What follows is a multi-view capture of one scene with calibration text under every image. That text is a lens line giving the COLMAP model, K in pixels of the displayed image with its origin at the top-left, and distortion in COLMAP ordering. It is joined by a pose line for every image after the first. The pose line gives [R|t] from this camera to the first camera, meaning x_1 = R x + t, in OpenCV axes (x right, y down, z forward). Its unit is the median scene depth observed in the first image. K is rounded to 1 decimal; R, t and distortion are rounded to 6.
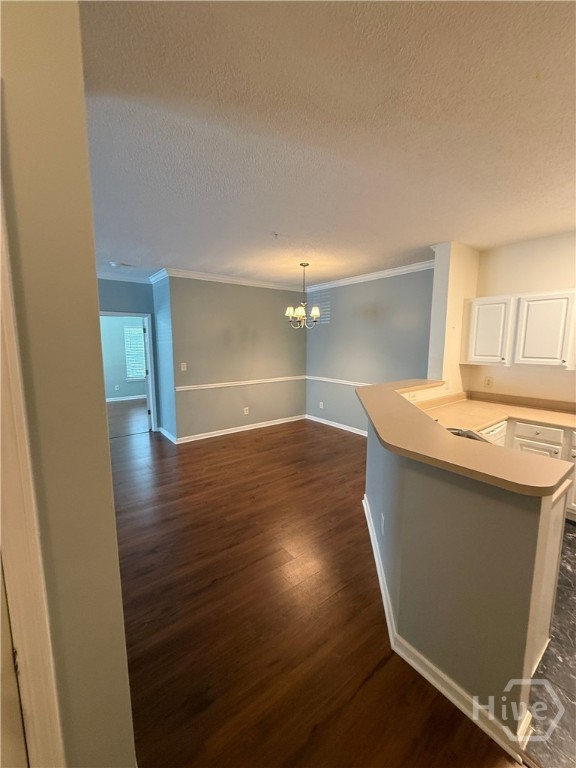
lens RADIAL K [[307.2, 0, 292.7], [0, 307.2, 378.4], [0, 0, 1]] dist [-0.000991, 0.000537]
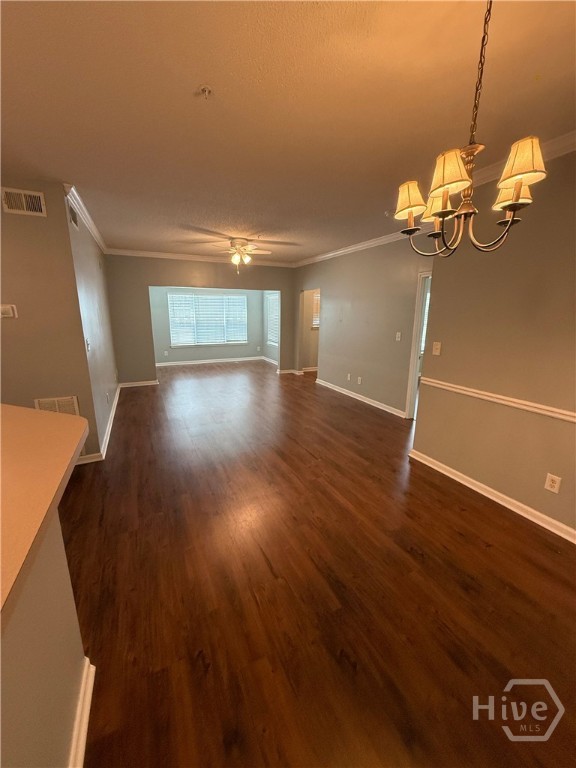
lens RADIAL K [[307.2, 0, 287.6], [0, 307.2, 387.5], [0, 0, 1]] dist [-0.000991, 0.000537]
pose [[-0.226090, 0.227306, -0.947215, 0.401130], [-0.116643, 0.959079, 0.257994, -0.108653], [0.967098, 0.168816, -0.190325, 1.051807]]
